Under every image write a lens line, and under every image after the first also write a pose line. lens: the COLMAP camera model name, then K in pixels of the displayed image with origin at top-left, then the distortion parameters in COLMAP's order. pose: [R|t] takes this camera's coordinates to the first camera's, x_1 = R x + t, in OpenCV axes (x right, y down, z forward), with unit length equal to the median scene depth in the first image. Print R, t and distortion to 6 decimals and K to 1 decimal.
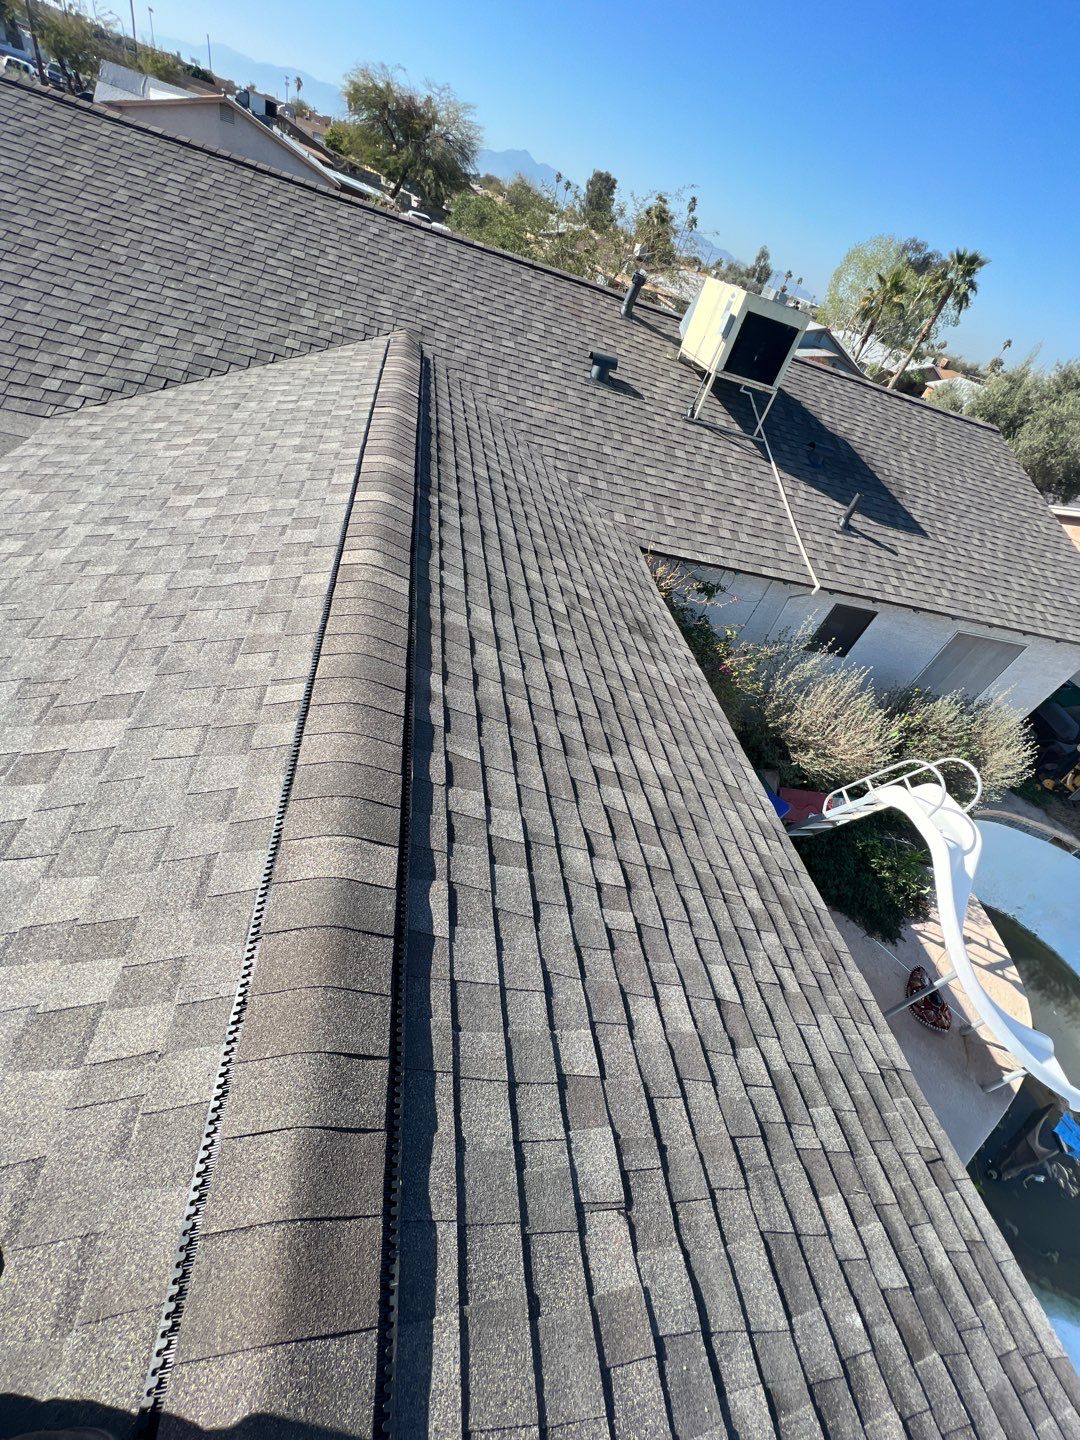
lens RADIAL K [[578.2, 0, 543.7], [0, 578.2, 717.0], [0, 0, 1]] dist [-0.000973, 0.000385]
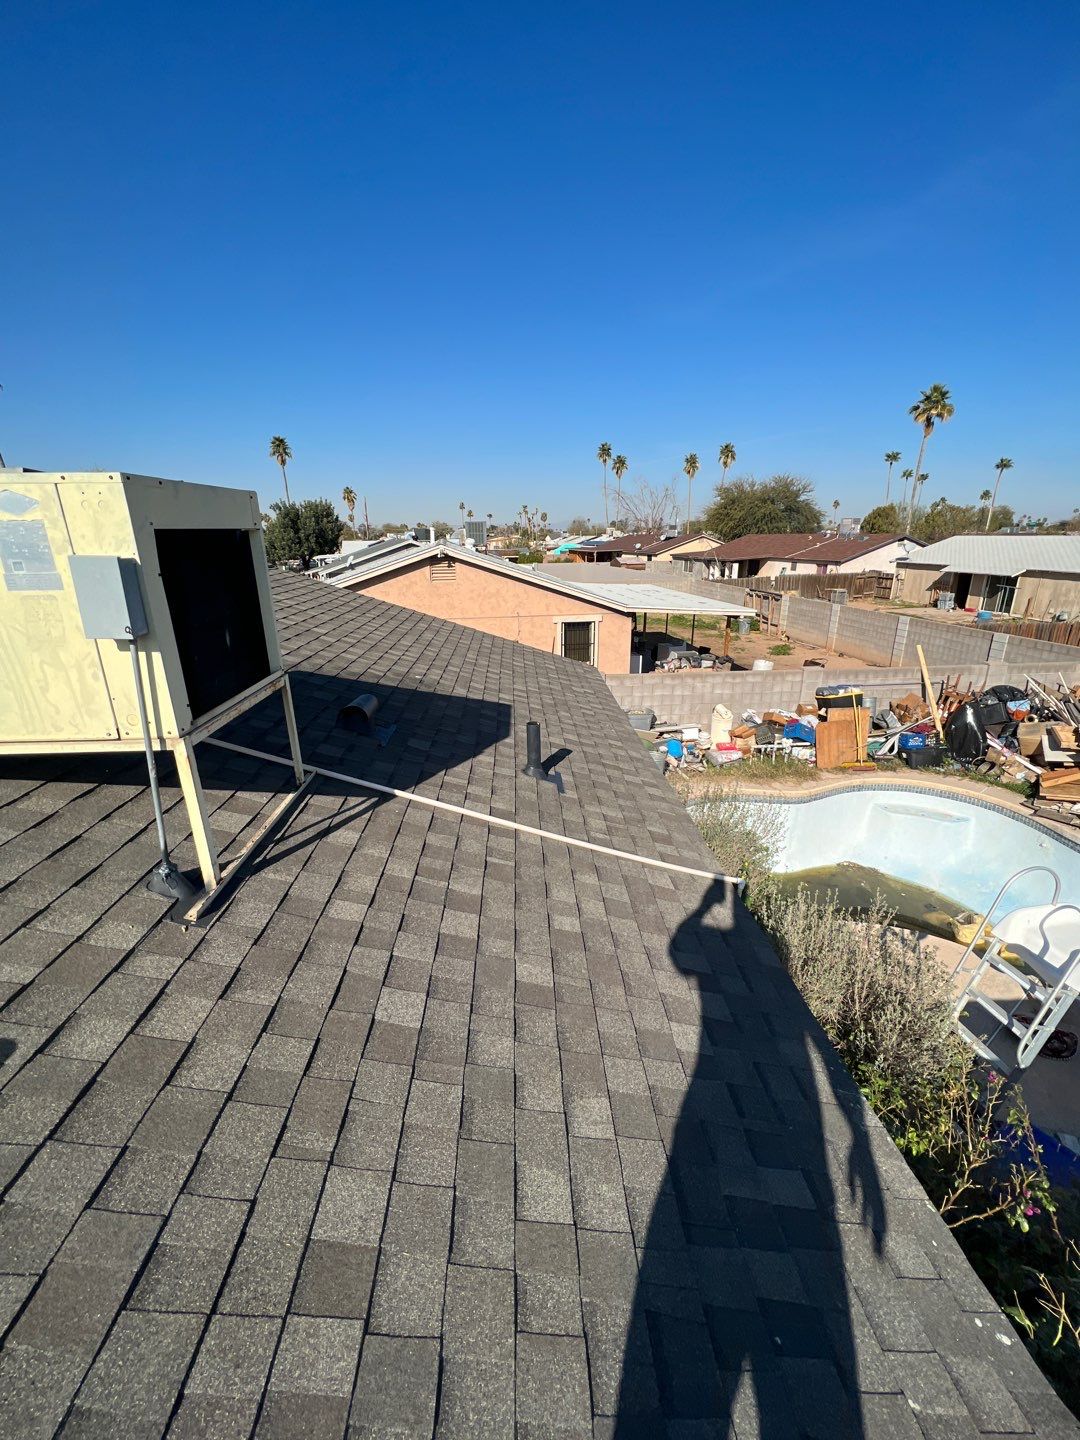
lens RADIAL K [[578.2, 0, 546.8], [0, 578.2, 717.7], [0, 0, 1]] dist [-0.000973, 0.000385]
pose [[0.091185, -0.555610, 0.826428, 0.115925], [0.682208, 0.639412, 0.354606, -0.719886], [-0.725450, 0.531460, 0.437347, 0.928703]]
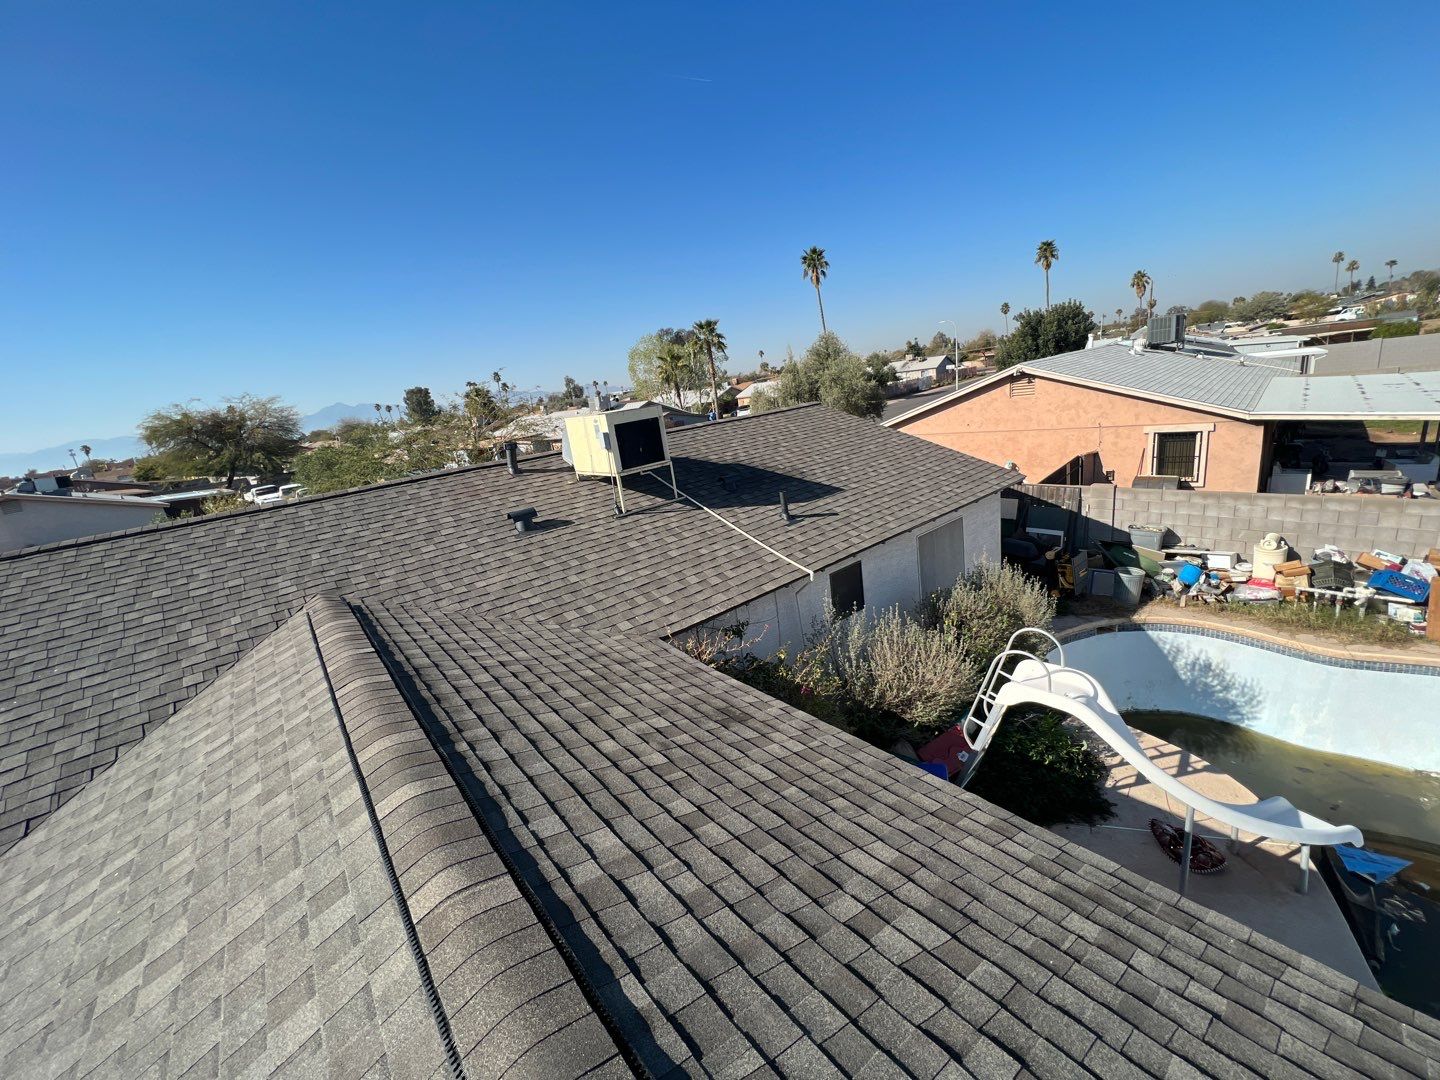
lens RADIAL K [[578.2, 0, 717.3], [0, 578.2, 536.0], [0, 0, 1]] dist [-0.000973, 0.000385]
pose [[0.783184, -0.498168, 0.372090, -0.036997], [0.606896, 0.742638, -0.283137, -0.087304], [-0.135278, 0.447568, 0.883959, 0.039865]]
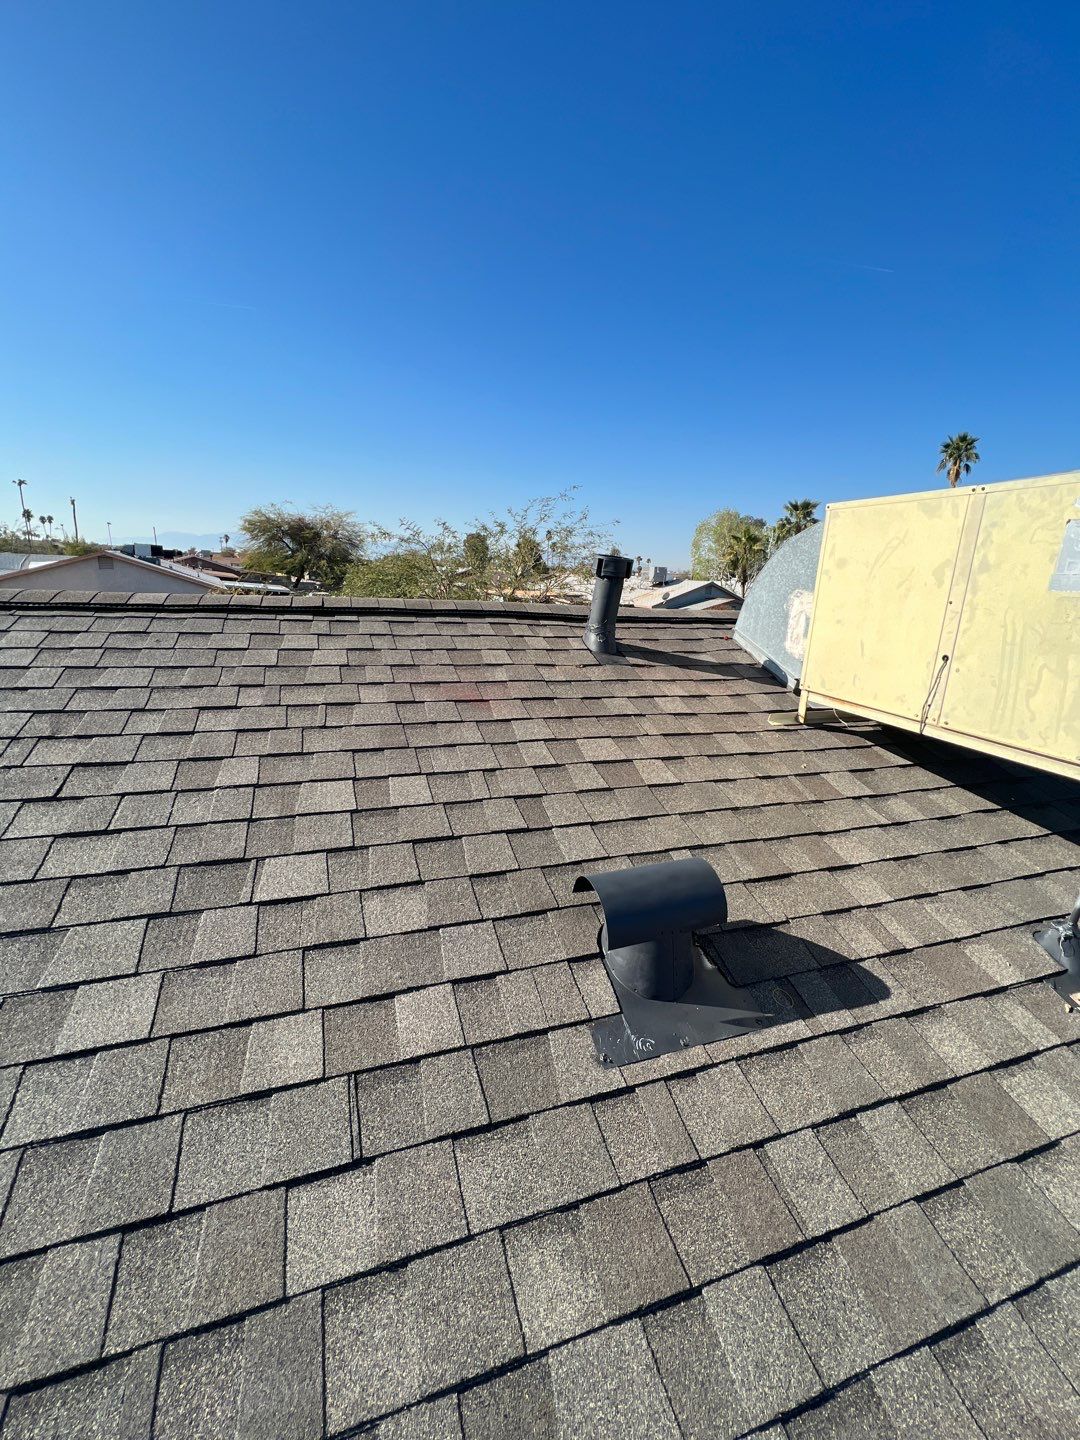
lens RADIAL K [[578.2, 0, 540.4], [0, 578.2, 716.3], [0, 0, 1]] dist [-0.000973, 0.000385]
pose [[0.957841, -0.267543, 0.104701, 0.077769], [0.286481, 0.861926, -0.418345, -0.741147], [0.021681, 0.430703, 0.902233, 0.981802]]
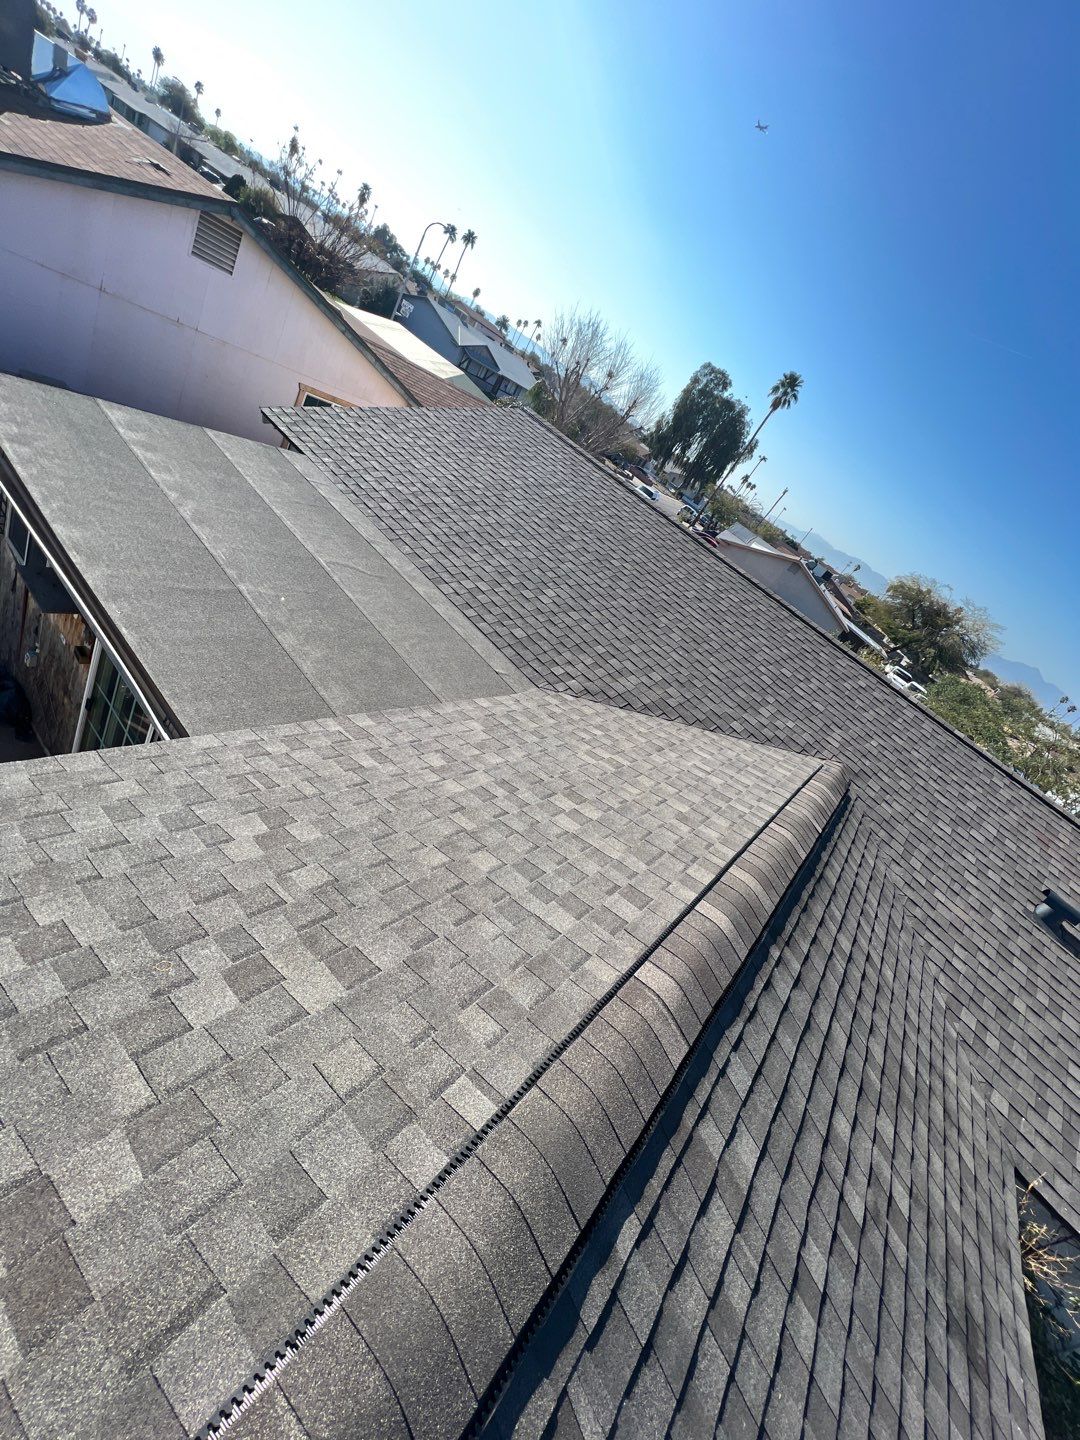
lens RADIAL K [[578.2, 0, 543.3], [0, 578.2, 715.6], [0, 0, 1]] dist [-0.000973, 0.000385]
pose [[0.683999, 0.444694, -0.578268, -0.054497], [-0.680550, 0.674436, -0.286335, -0.085794], [0.262673, 0.589393, 0.763949, 0.037217]]
